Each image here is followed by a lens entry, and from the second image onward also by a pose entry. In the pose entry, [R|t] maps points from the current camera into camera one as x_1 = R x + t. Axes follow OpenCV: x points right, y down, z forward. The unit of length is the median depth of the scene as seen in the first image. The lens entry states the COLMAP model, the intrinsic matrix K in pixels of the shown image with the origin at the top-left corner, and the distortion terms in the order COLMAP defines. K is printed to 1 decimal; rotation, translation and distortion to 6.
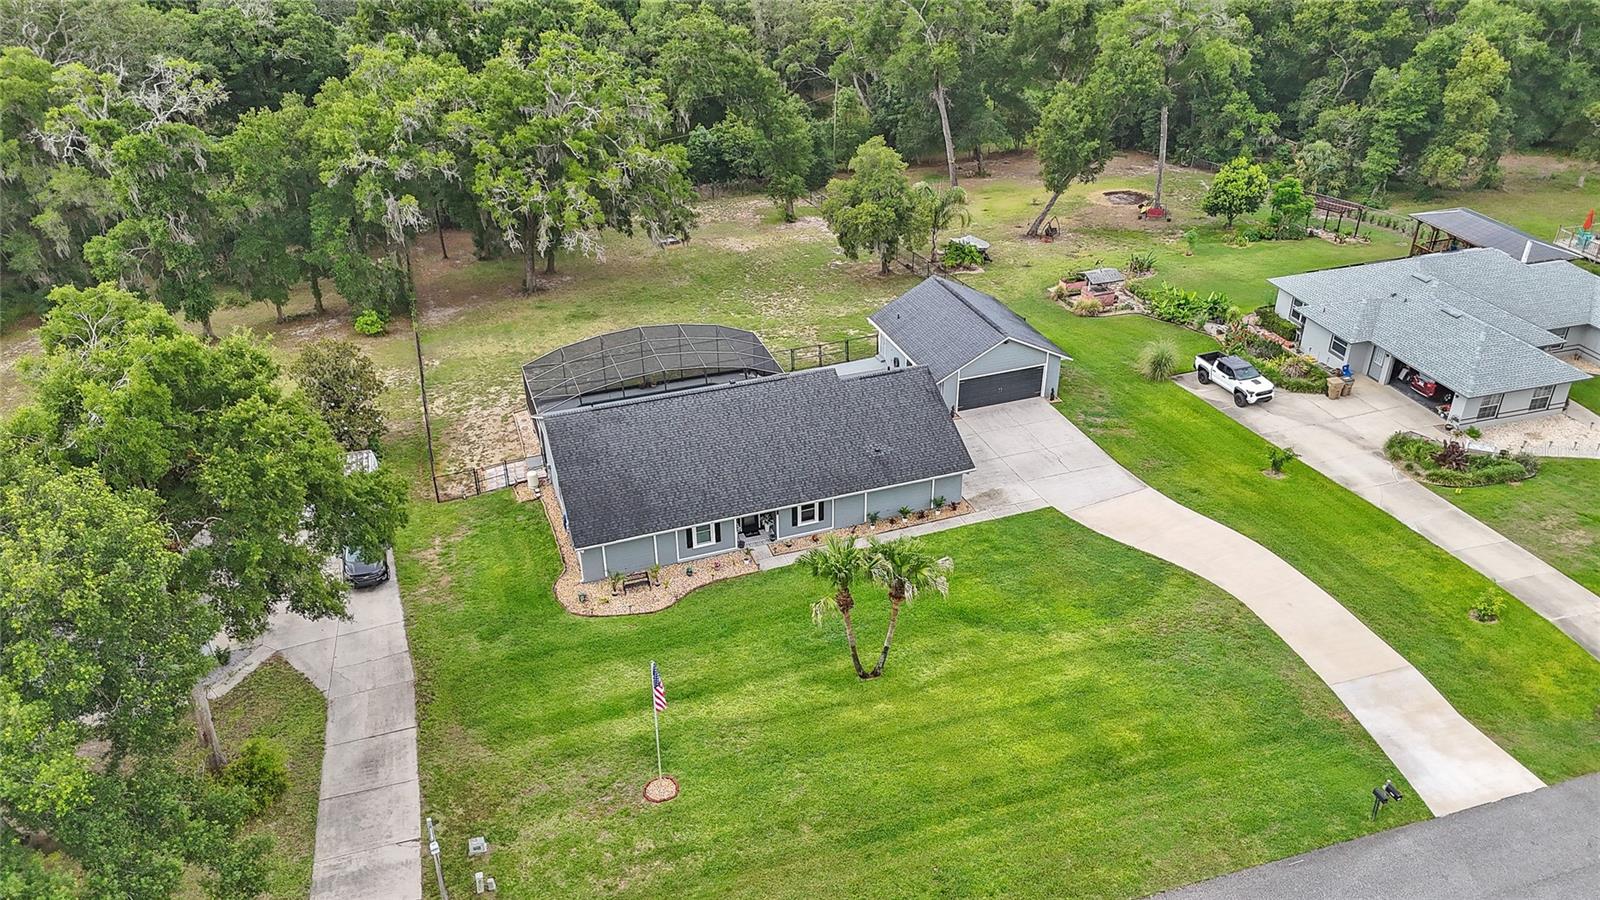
lens RADIAL K [[1176.7, 0, 801.8], [0, 1176.7, 452.5], [0, 0, 1]] dist [0.078340, -0.073498]
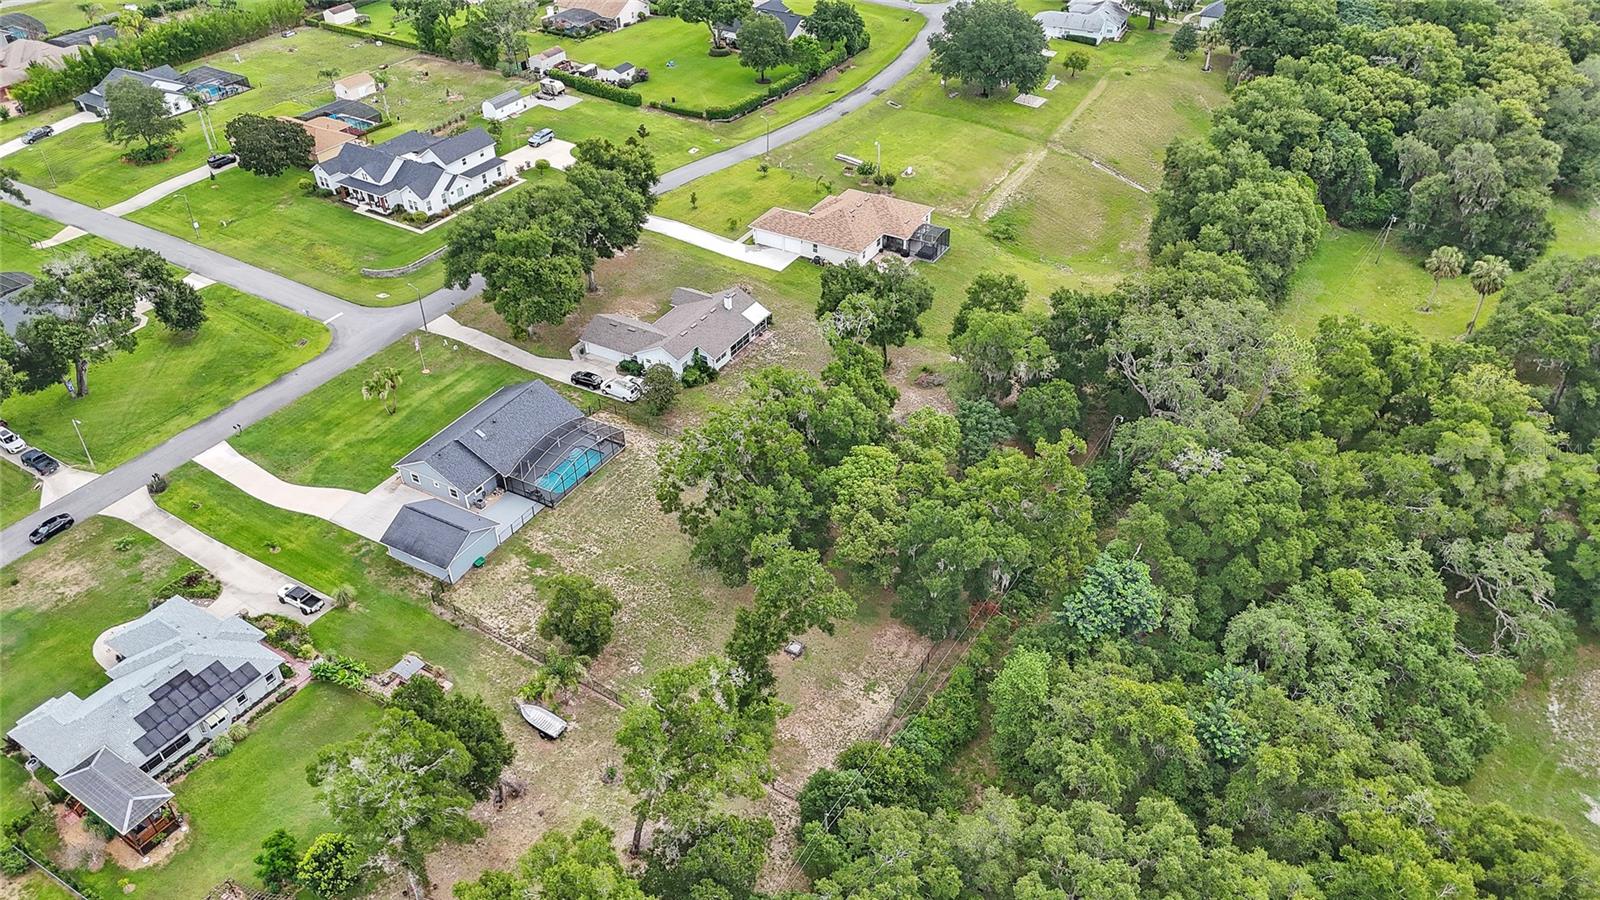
lens RADIAL K [[1176.7, 0, 801.8], [0, 1176.7, 452.5], [0, 0, 1]] dist [0.078340, -0.073498]
pose [[-0.759393, 0.407737, -0.507024, 0.653641], [-0.304644, 0.465750, 0.830825, -2.037265], [0.574904, 0.785384, -0.229473, 1.793355]]
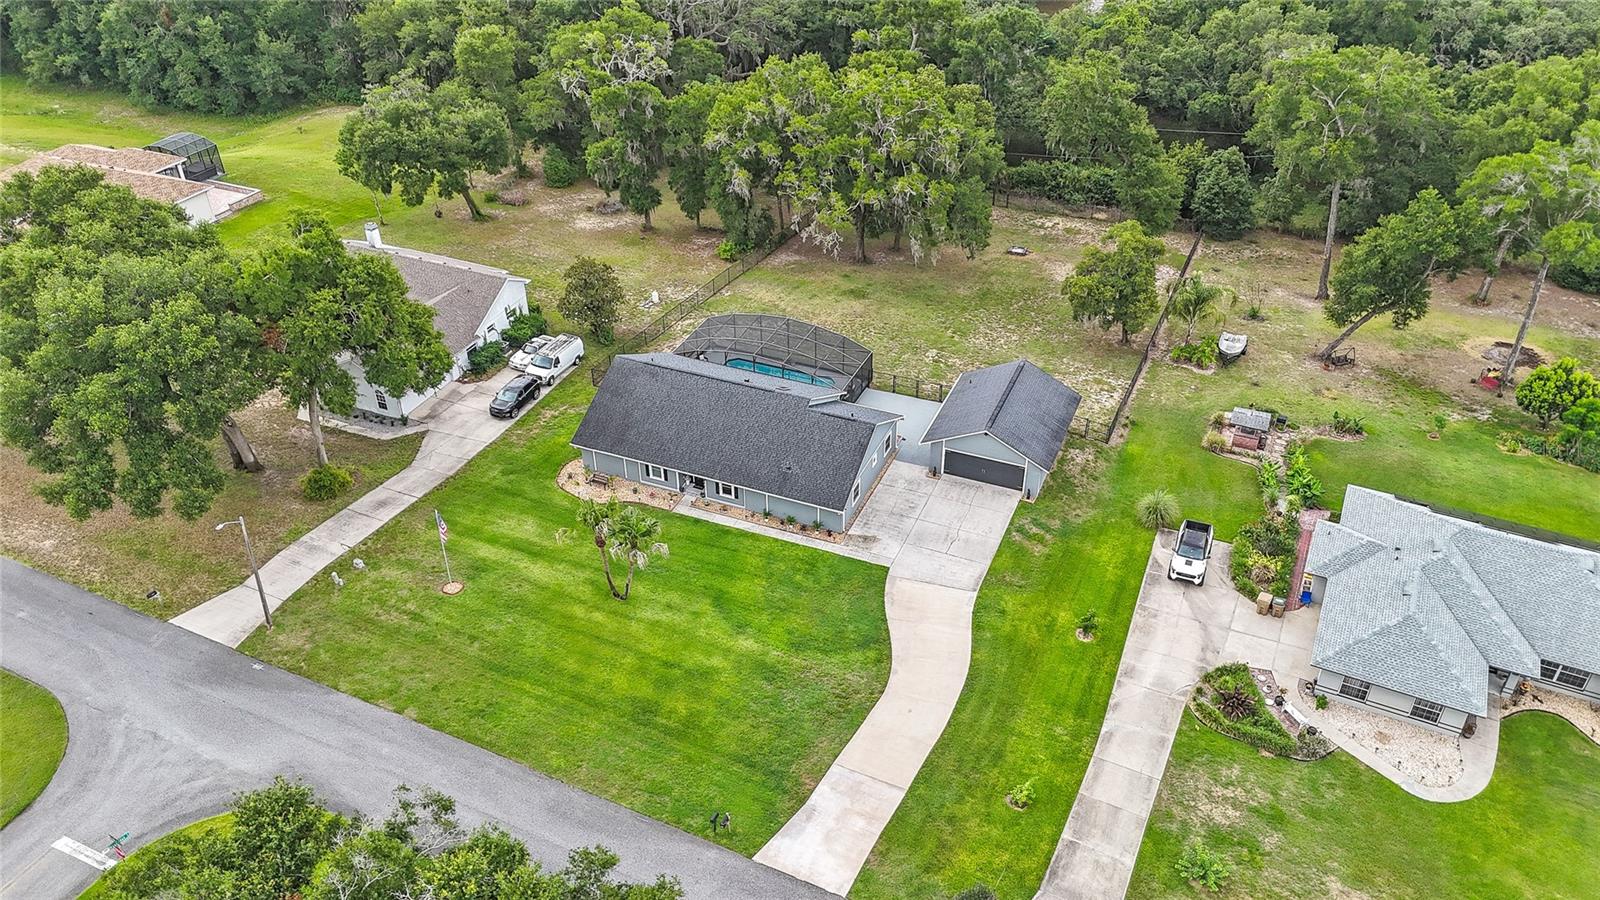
lens RADIAL K [[1173.9, 0, 802.0], [0, 1173.9, 450.9], [0, 0, 1]] dist [0.106335, -0.143455]
pose [[0.735923, 0.390530, -0.553085, 0.695087], [-0.341285, 0.919482, 0.195134, -0.245589], [0.584757, 0.045156, 0.809950, -0.043610]]
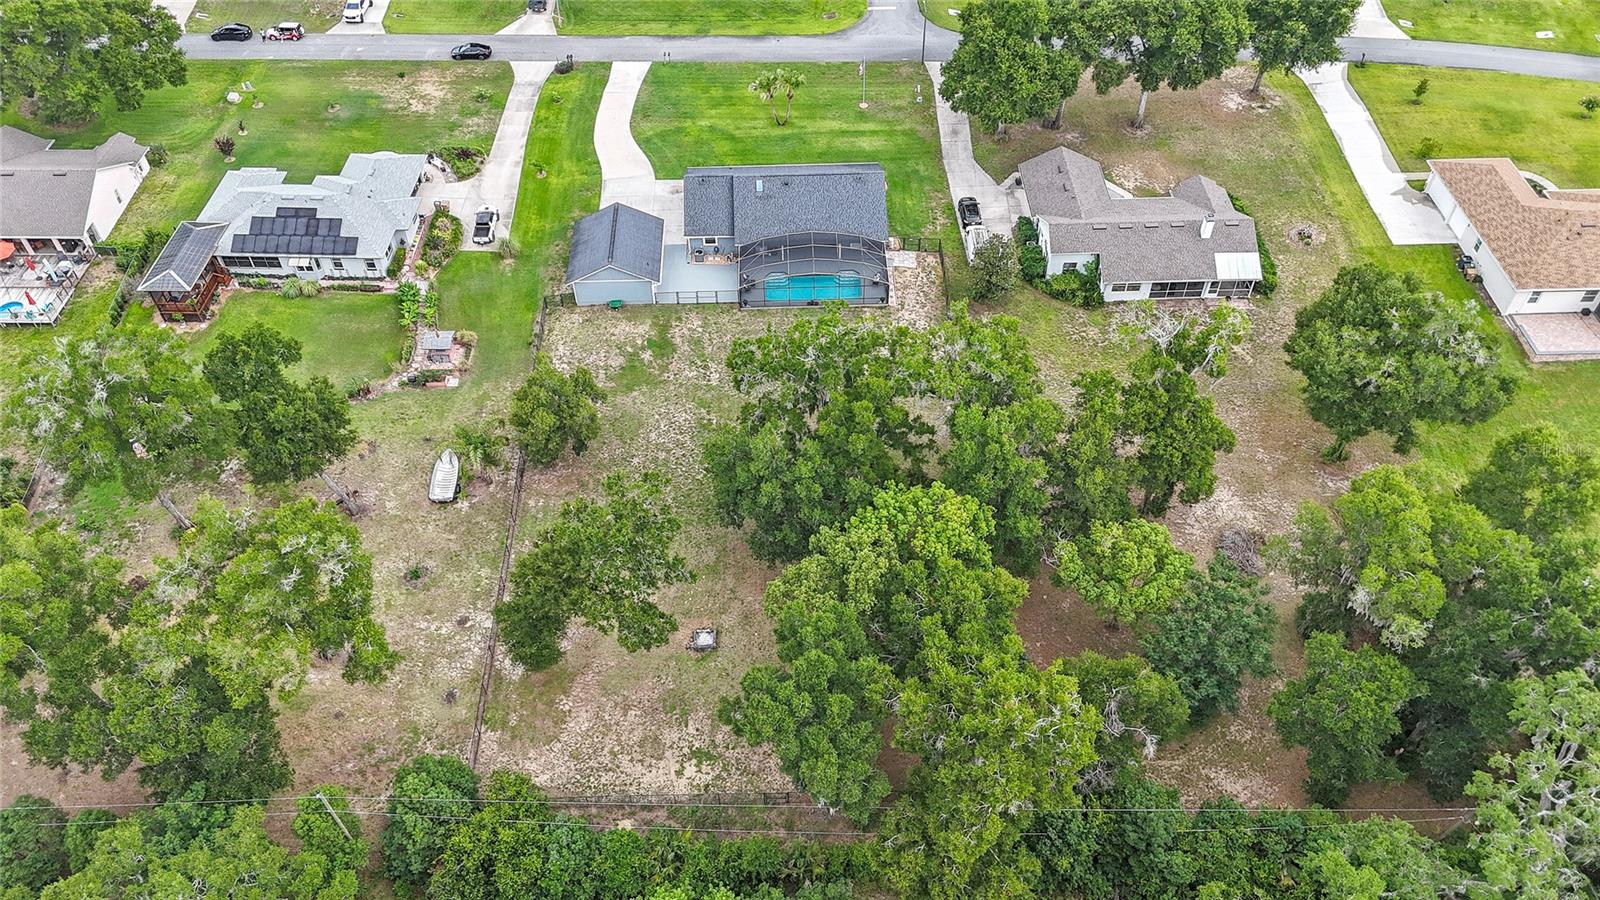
lens RADIAL K [[1176.7, 0, 801.8], [0, 1176.7, 452.5], [0, 0, 1]] dist [0.078340, -0.073498]
pose [[-0.952895, -0.207643, 0.221079, -0.548280], [0.169075, 0.241488, 0.955561, -1.637349], [-0.251803, 0.947928, -0.195005, 1.629312]]
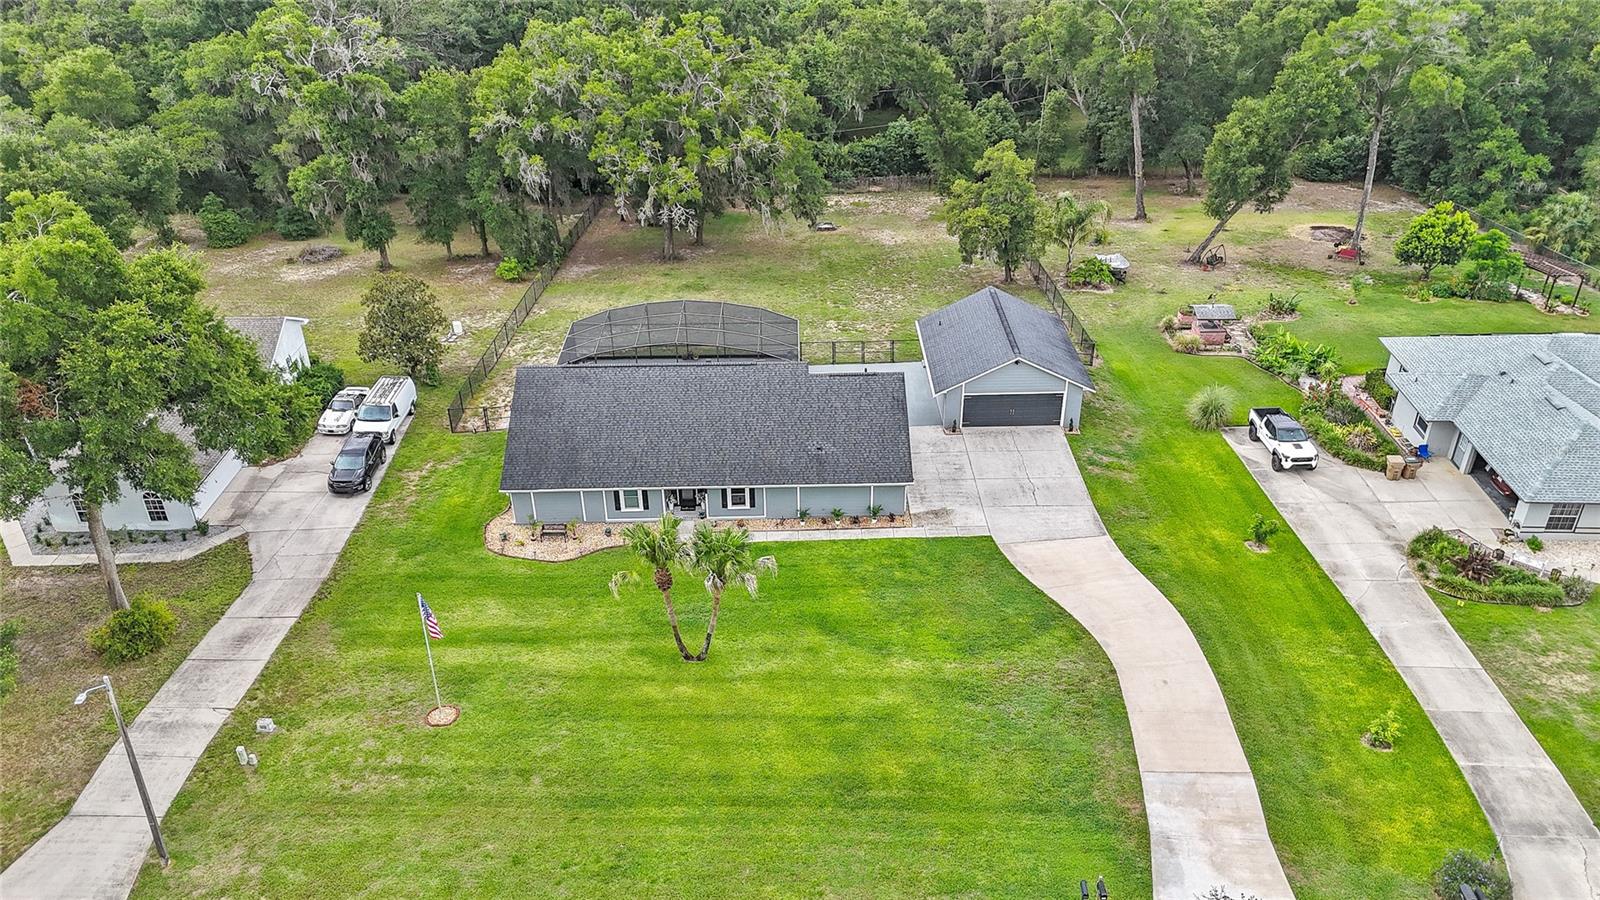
lens RADIAL K [[1176.7, 0, 801.8], [0, 1176.7, 452.5], [0, 0, 1]] dist [0.078340, -0.073498]
pose [[0.947401, 0.161493, -0.276317, 0.287289], [-0.159576, 0.986743, 0.029566, -0.022350], [0.277429, 0.016083, 0.960612, 0.033418]]
